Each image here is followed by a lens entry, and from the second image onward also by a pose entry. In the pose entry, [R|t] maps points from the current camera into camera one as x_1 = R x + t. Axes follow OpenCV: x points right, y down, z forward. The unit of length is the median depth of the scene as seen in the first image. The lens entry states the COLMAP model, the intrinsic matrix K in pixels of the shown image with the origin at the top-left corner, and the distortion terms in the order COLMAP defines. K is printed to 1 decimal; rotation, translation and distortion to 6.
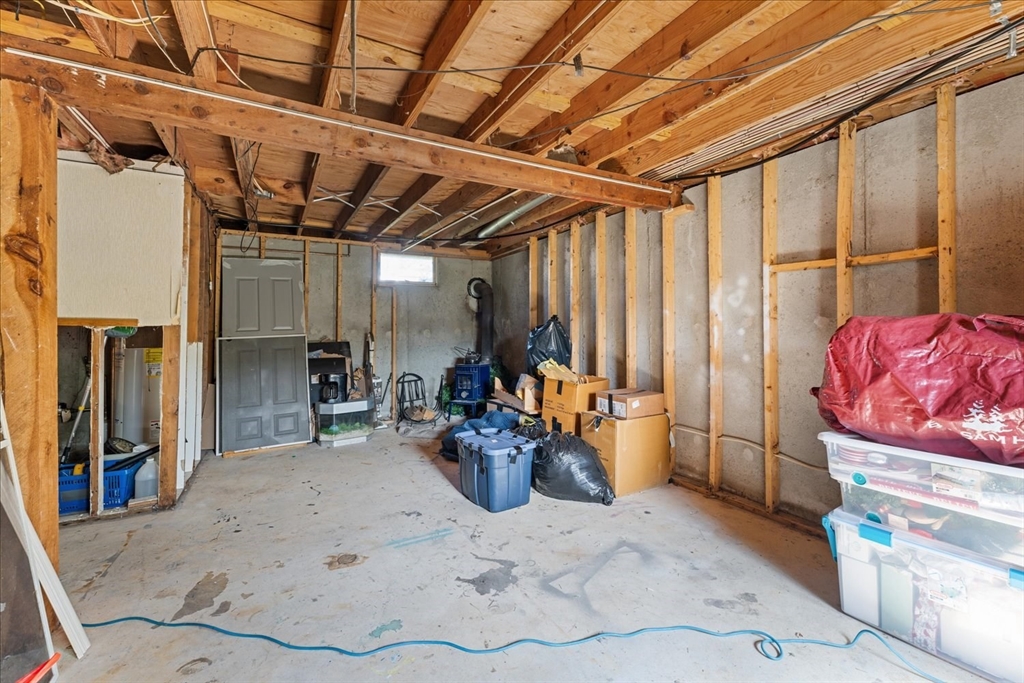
lens RADIAL K [[425.3, 0, 507.6], [0, 425.3, 324.8], [0, 0, 1]] dist [0.002954, 0.000629]
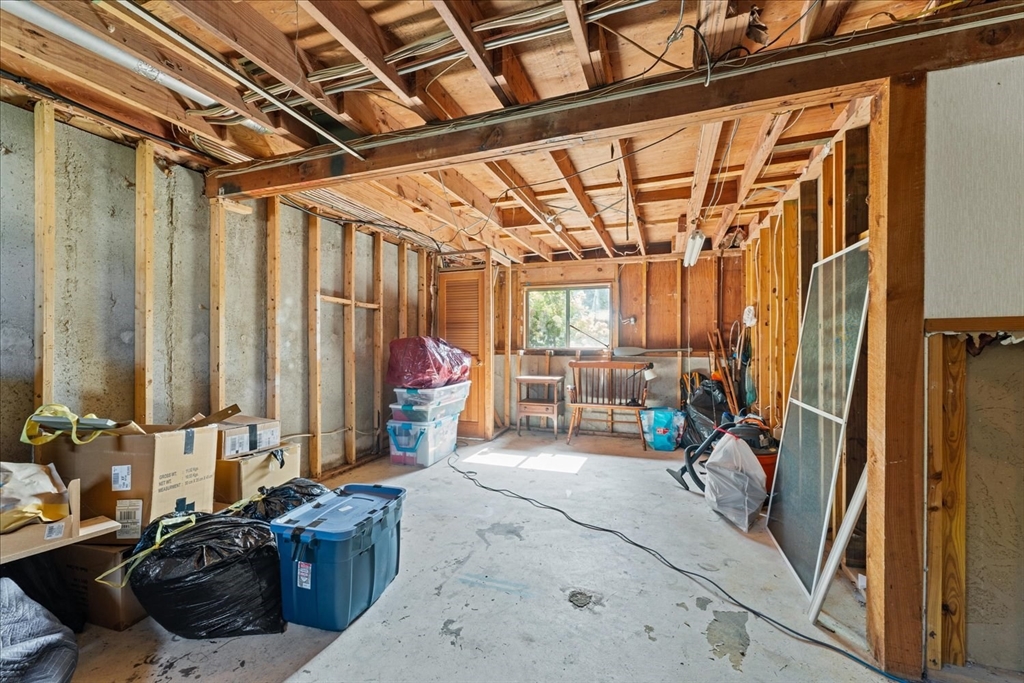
lens RADIAL K [[425.3, 0, 511.1], [0, 425.3, 345.0], [0, 0, 1]] dist [0.002954, 0.000629]
pose [[-0.658869, 0.003708, 0.752249, -0.880451], [-0.005899, 0.999932, -0.010096, 0.033061], [-0.752235, -0.011089, -0.658802, 1.574101]]
